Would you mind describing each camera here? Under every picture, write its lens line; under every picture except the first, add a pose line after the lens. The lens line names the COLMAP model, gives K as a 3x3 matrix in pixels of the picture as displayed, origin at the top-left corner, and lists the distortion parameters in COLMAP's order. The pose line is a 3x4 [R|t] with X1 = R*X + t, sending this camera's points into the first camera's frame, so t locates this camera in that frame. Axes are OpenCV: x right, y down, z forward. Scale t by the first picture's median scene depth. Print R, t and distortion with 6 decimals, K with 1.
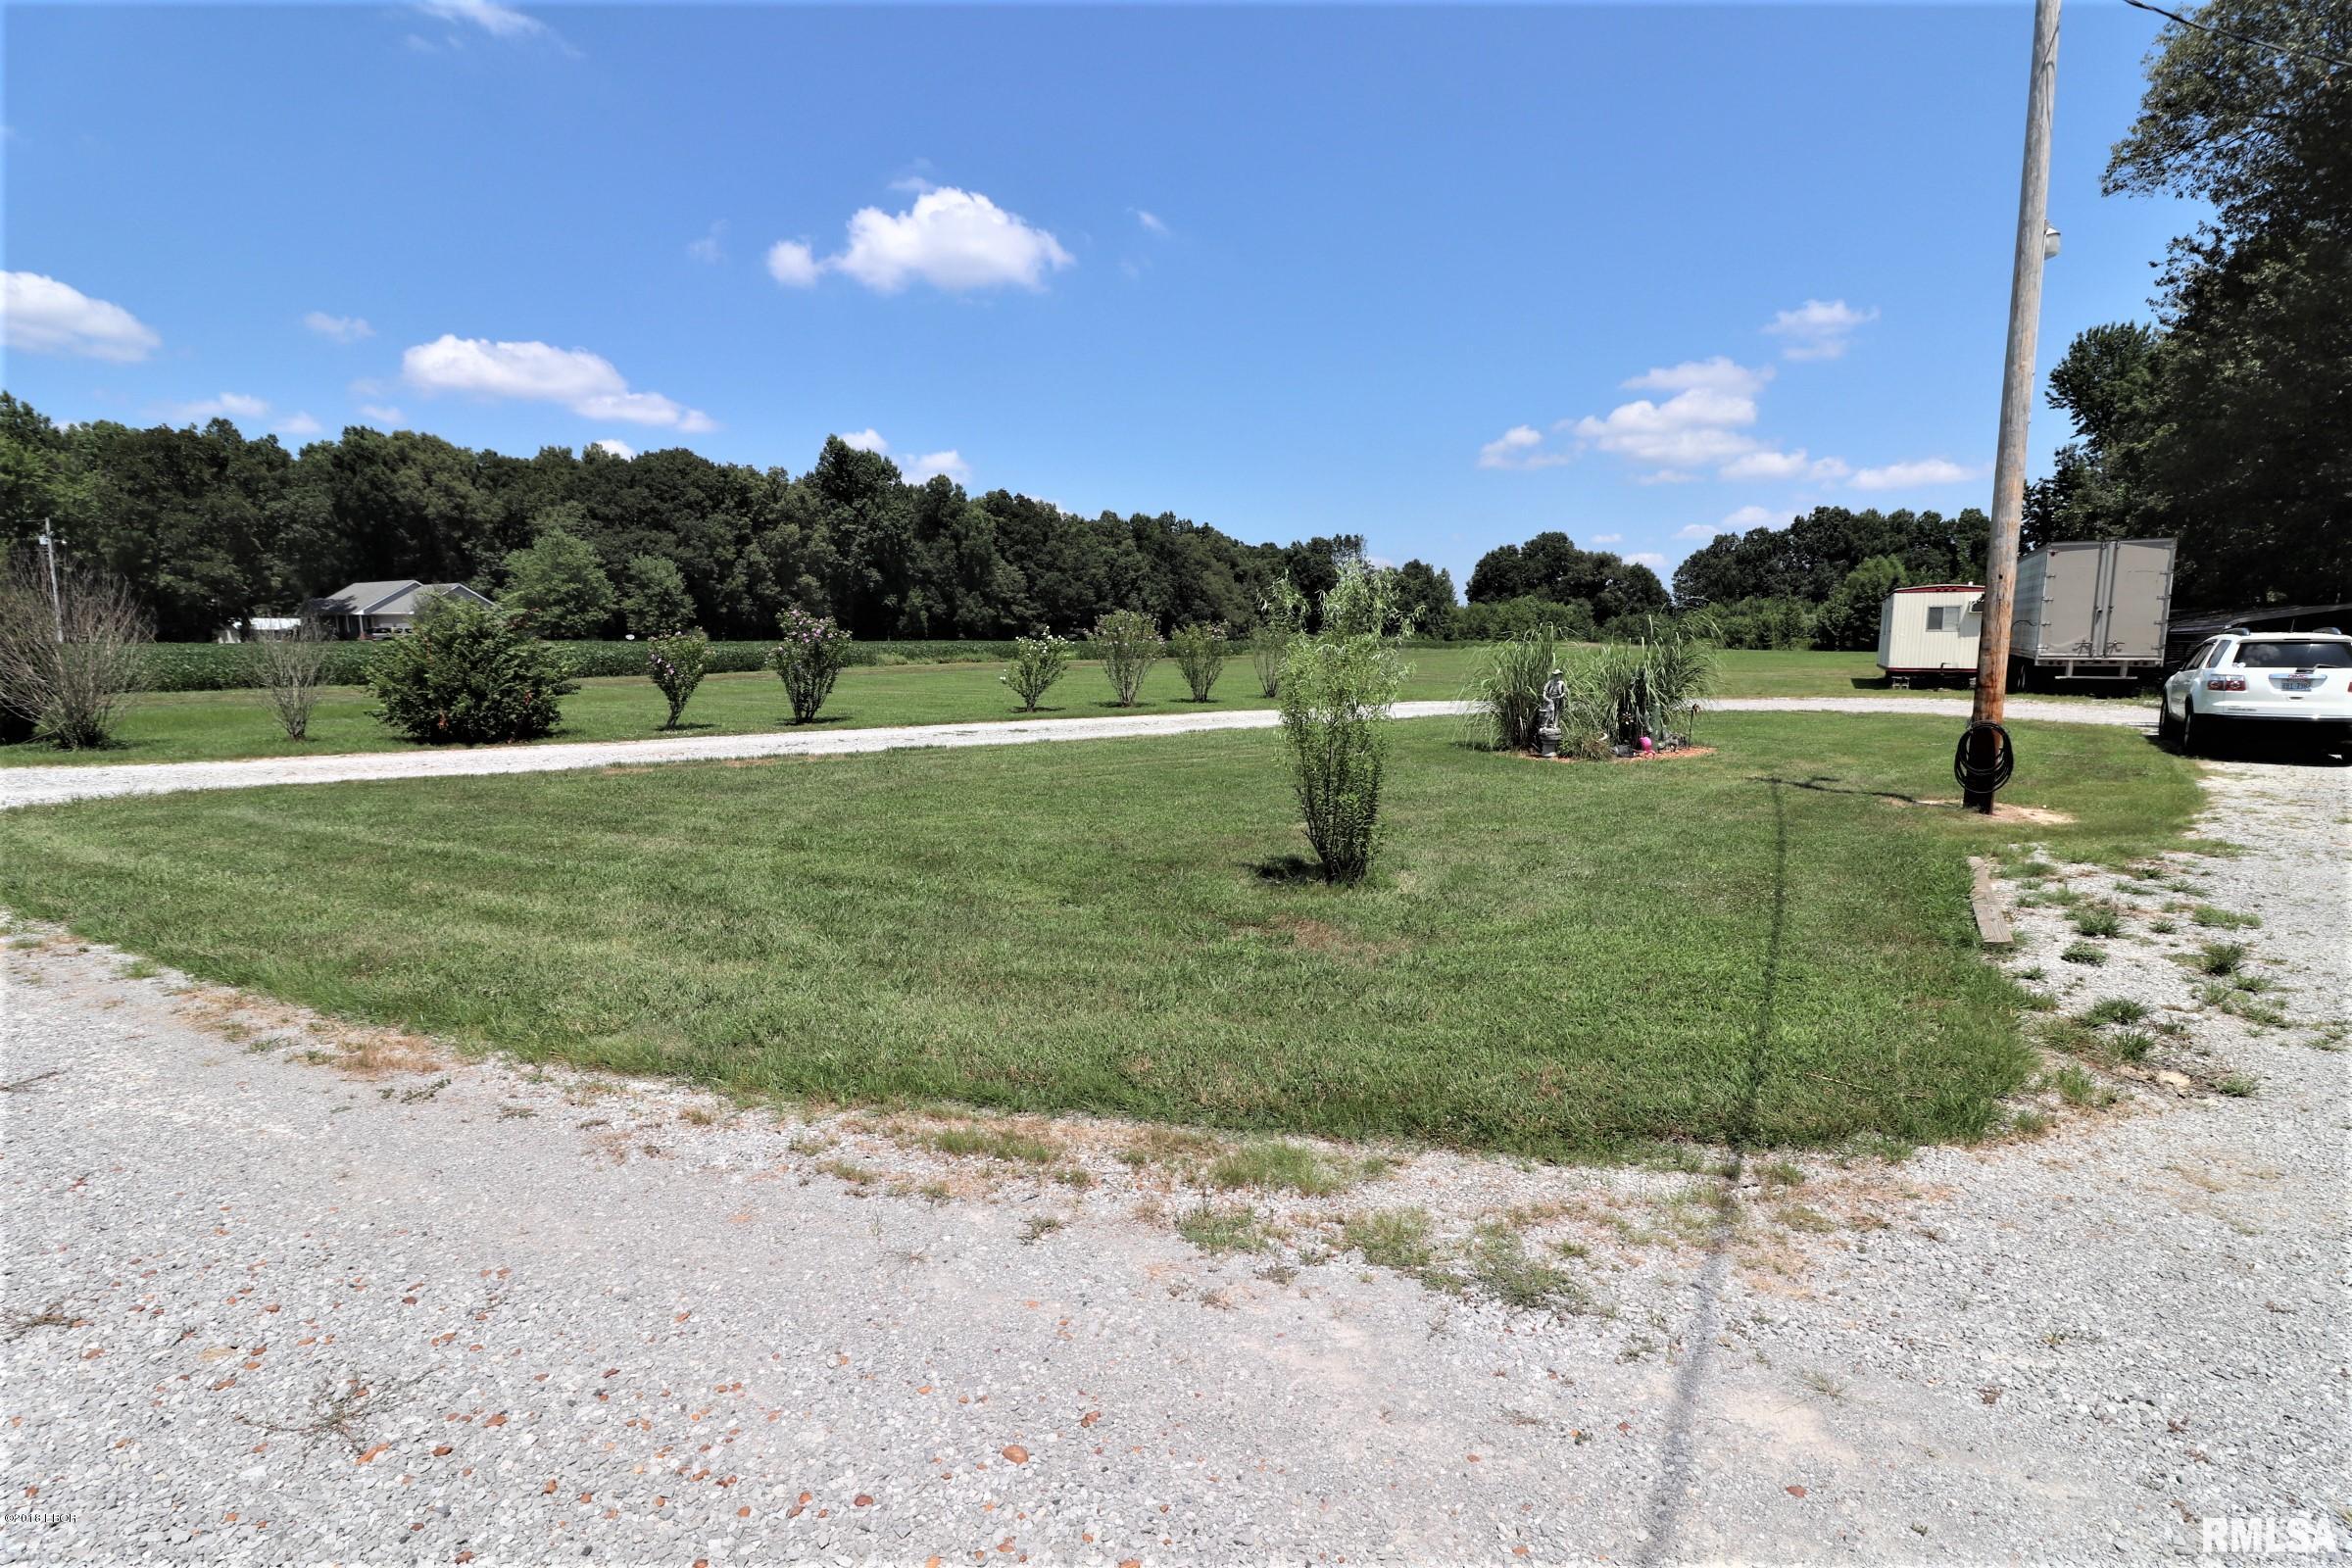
lens RADIAL K [[1091.1, 0, 1173.7], [0, 1091.1, 803.5], [0, 0, 1]] dist [-0.004396, -0.010206]
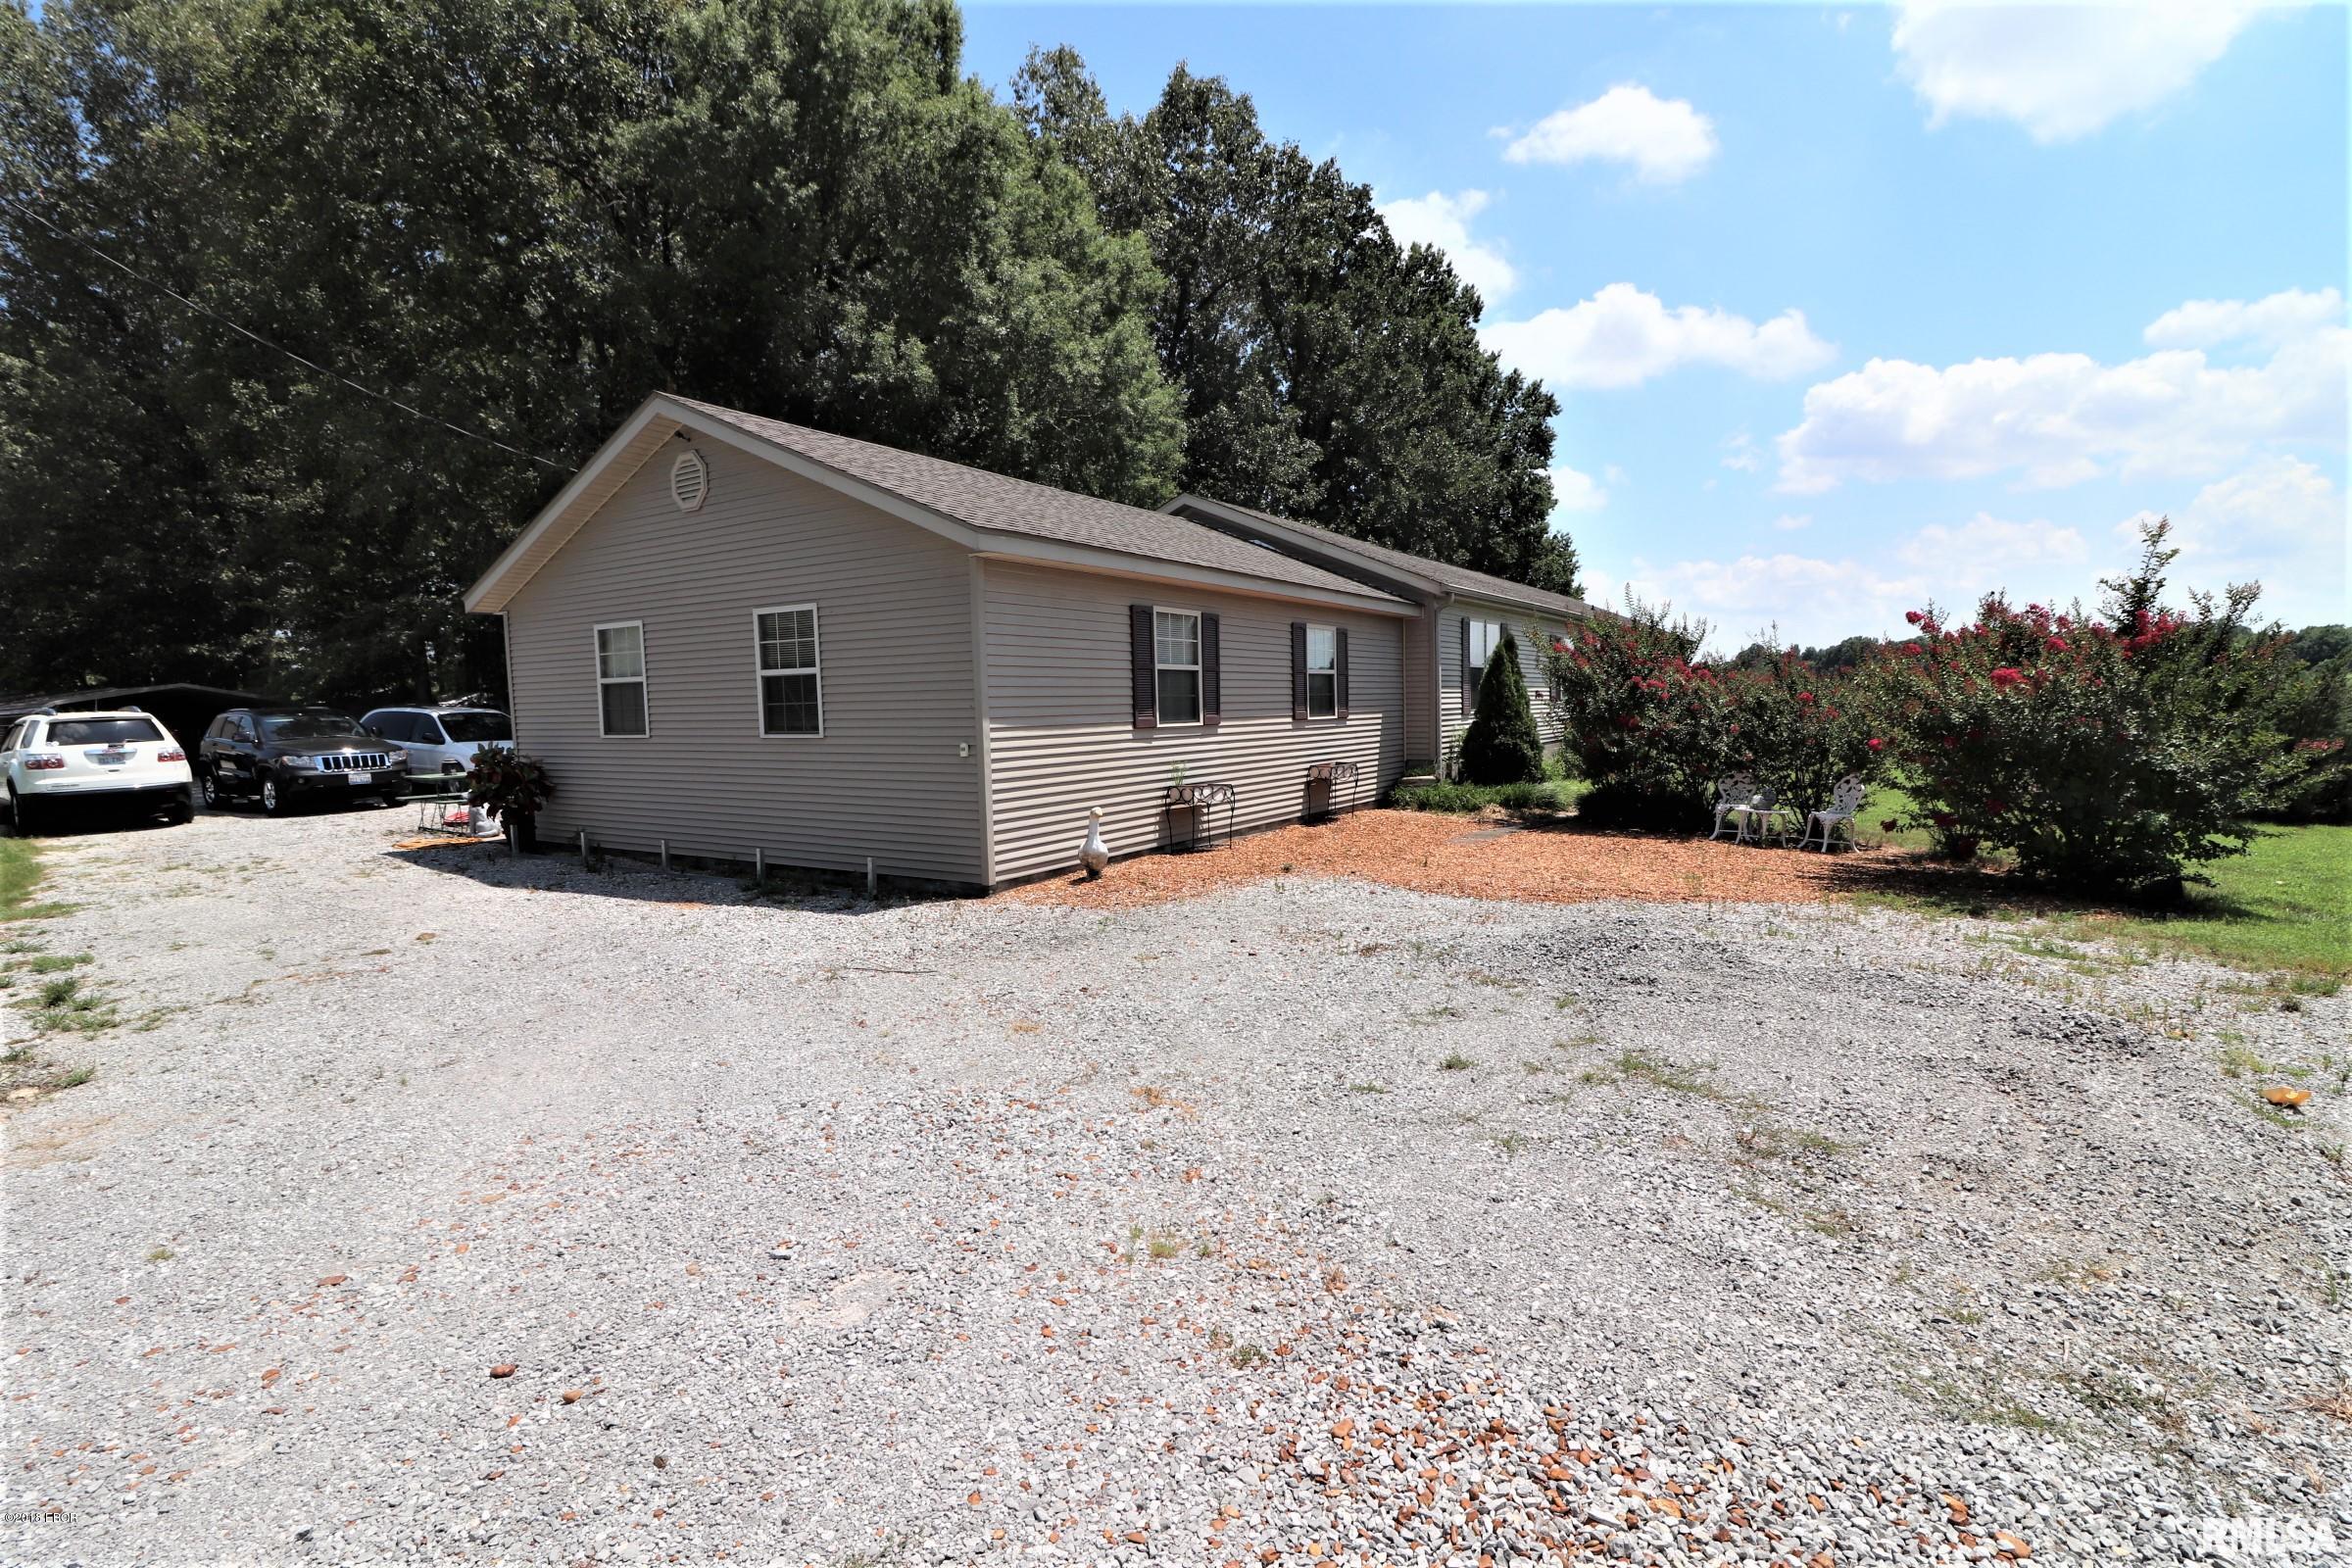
lens RADIAL K [[1091.1, 0, 1181.1], [0, 1091.1, 787.5], [0, 0, 1]] dist [-0.004396, -0.010206]
pose [[-0.005830, -0.085131, 0.996353, -0.063165], [0.174924, 0.980920, 0.084836, 0.020730], [-0.984565, 0.174780, 0.009172, -0.097915]]
